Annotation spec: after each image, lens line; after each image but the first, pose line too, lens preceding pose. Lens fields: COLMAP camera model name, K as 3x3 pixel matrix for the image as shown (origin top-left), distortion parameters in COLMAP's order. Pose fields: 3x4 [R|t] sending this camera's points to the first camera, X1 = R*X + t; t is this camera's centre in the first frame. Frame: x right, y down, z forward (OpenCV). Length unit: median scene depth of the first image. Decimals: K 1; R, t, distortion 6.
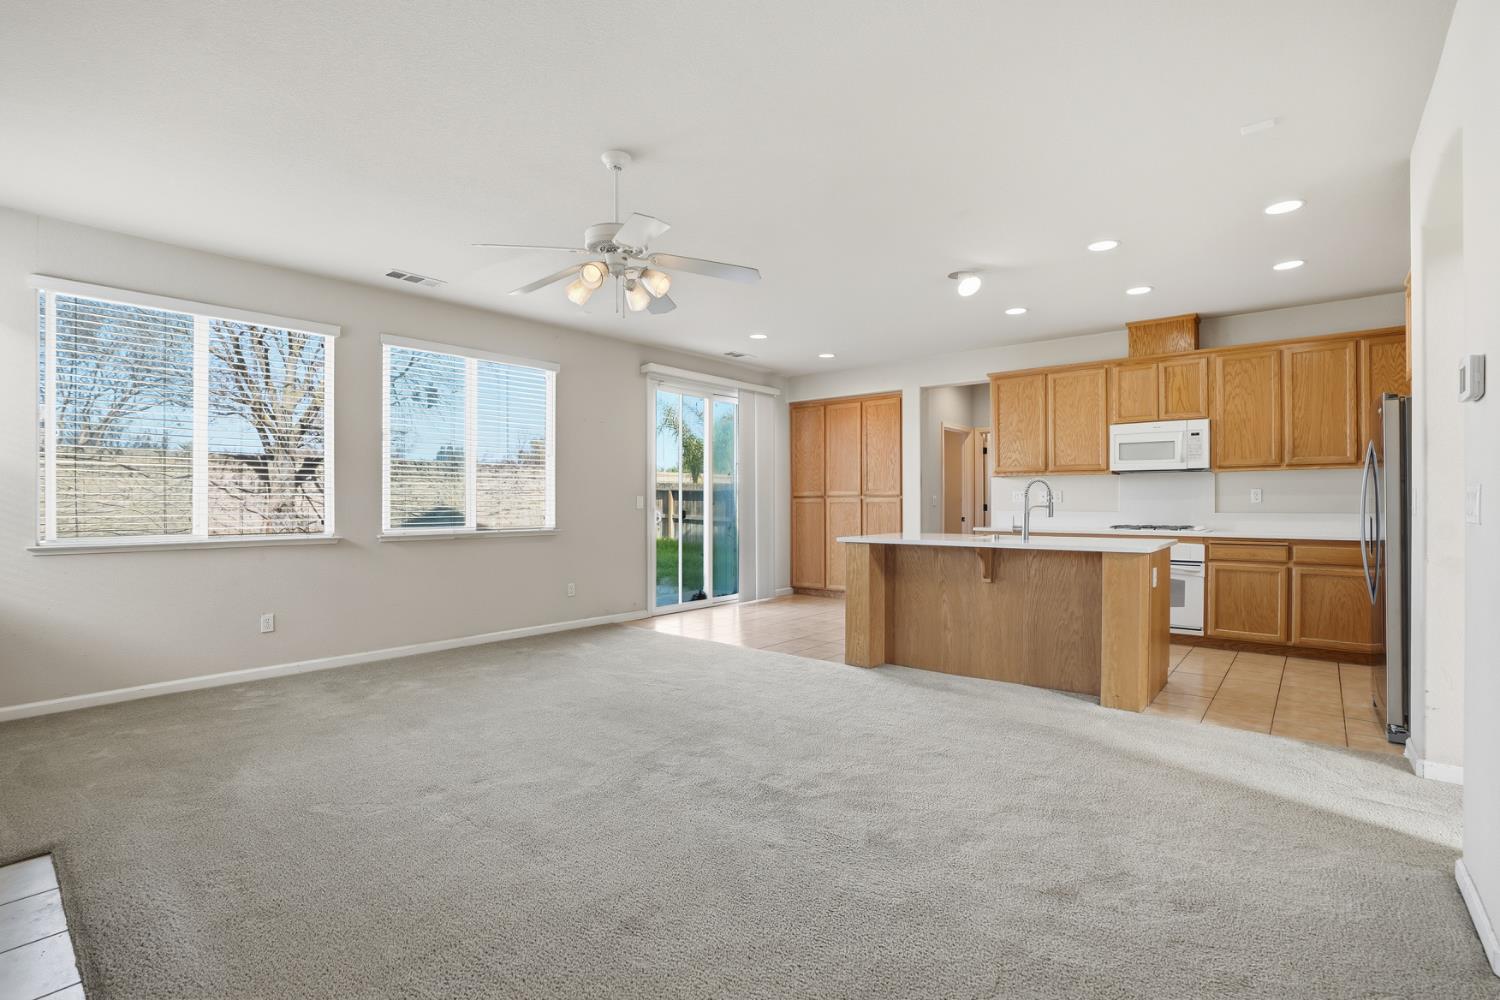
lens RADIAL K [[691.1, 0, 743.3], [0, 691.1, 502.5], [0, 0, 1]] dist [-0.063280, 0.018451]
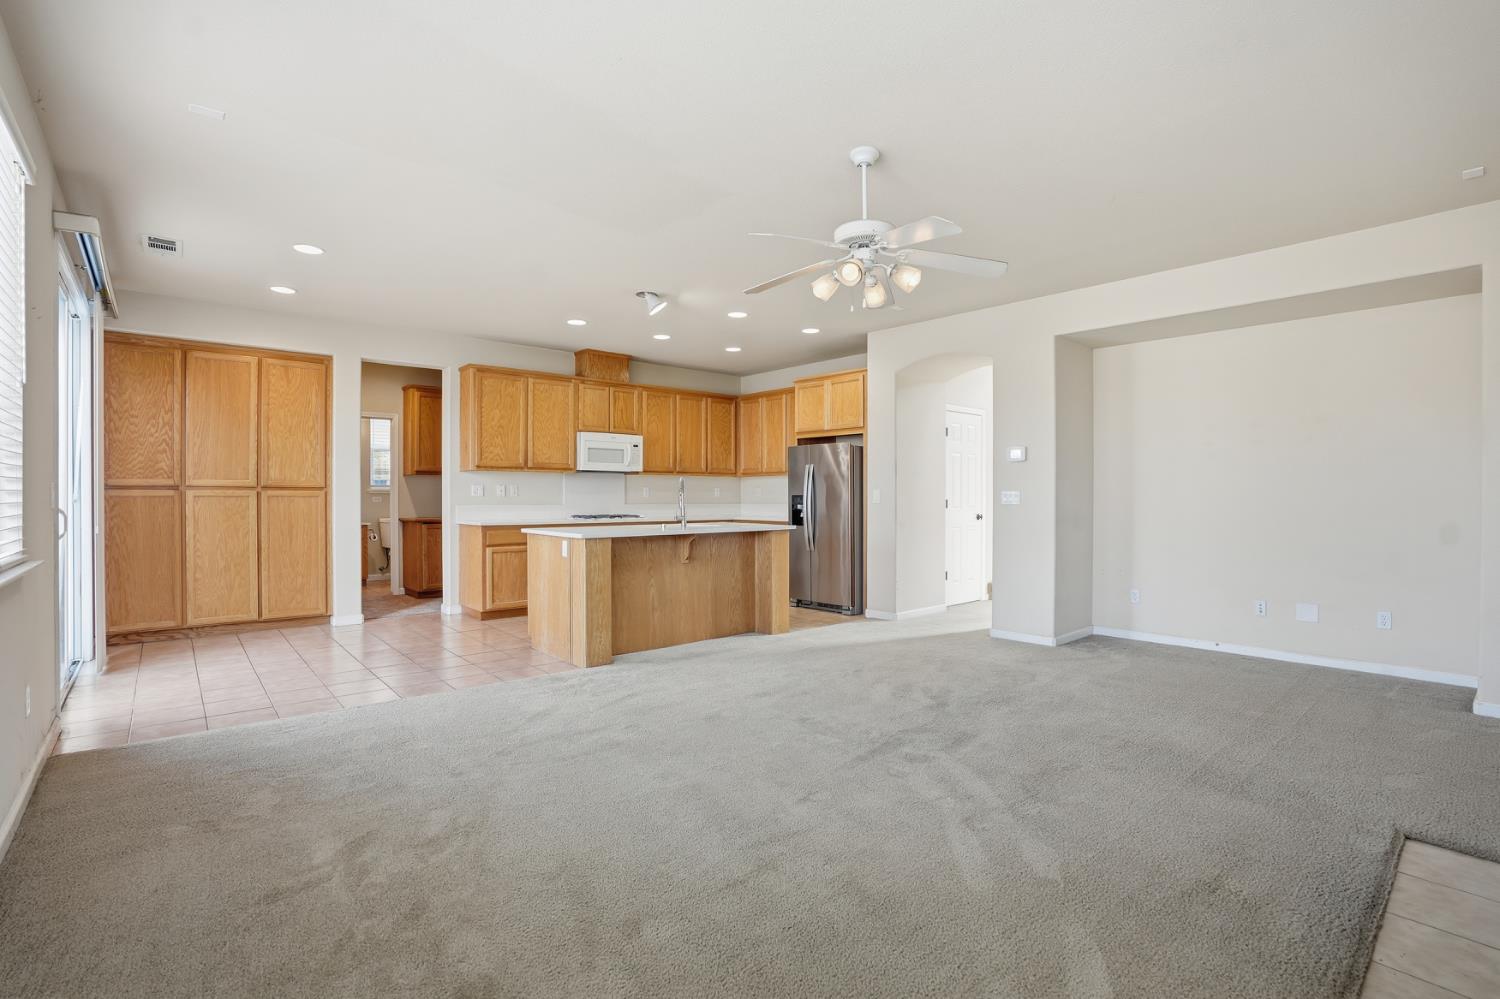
lens RADIAL K [[691.1, 0, 778.9], [0, 691.1, 495.9], [0, 0, 1]] dist [-0.063280, 0.018451]
pose [[0.137319, 0.000913, 0.990526, -0.658859], [-0.002332, 0.999997, -0.000599, -0.001763], [-0.990524, -0.002228, 0.137321, 0.530911]]
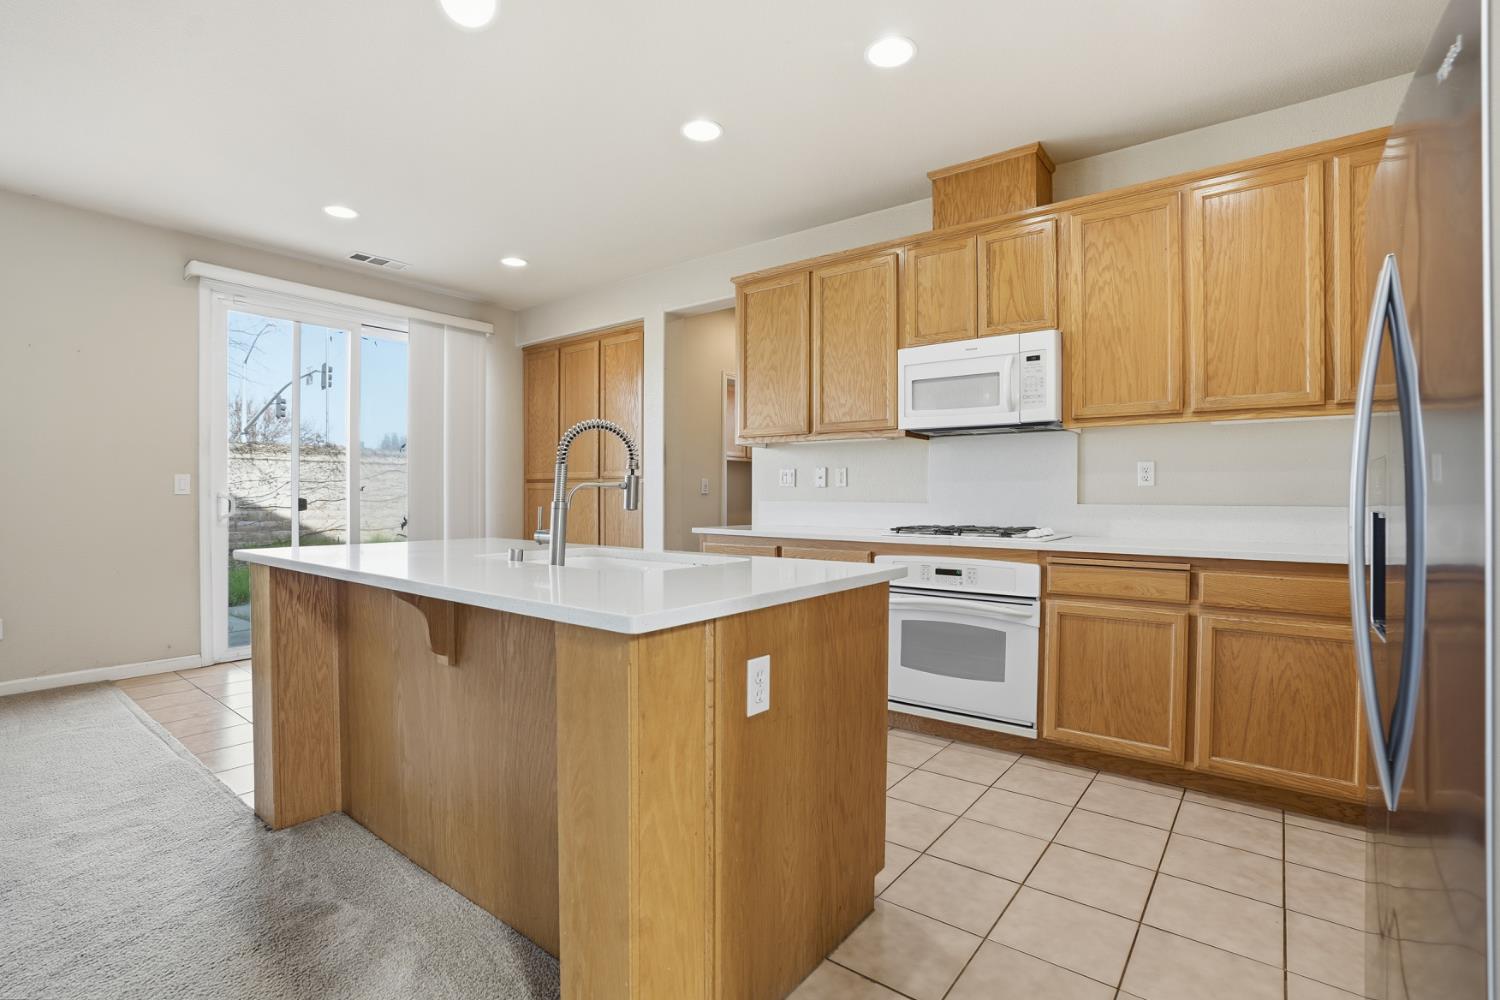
lens RADIAL K [[691.1, 0, 750.0], [0, 691.1, 499.4], [0, 0, 1]] dist [-0.063280, 0.018451]
pose [[0.999041, 0.003328, 0.043662, 0.423735], [-0.003575, 0.999978, 0.005572, 0.009427], [-0.043643, -0.005723, 0.999031, 0.465910]]
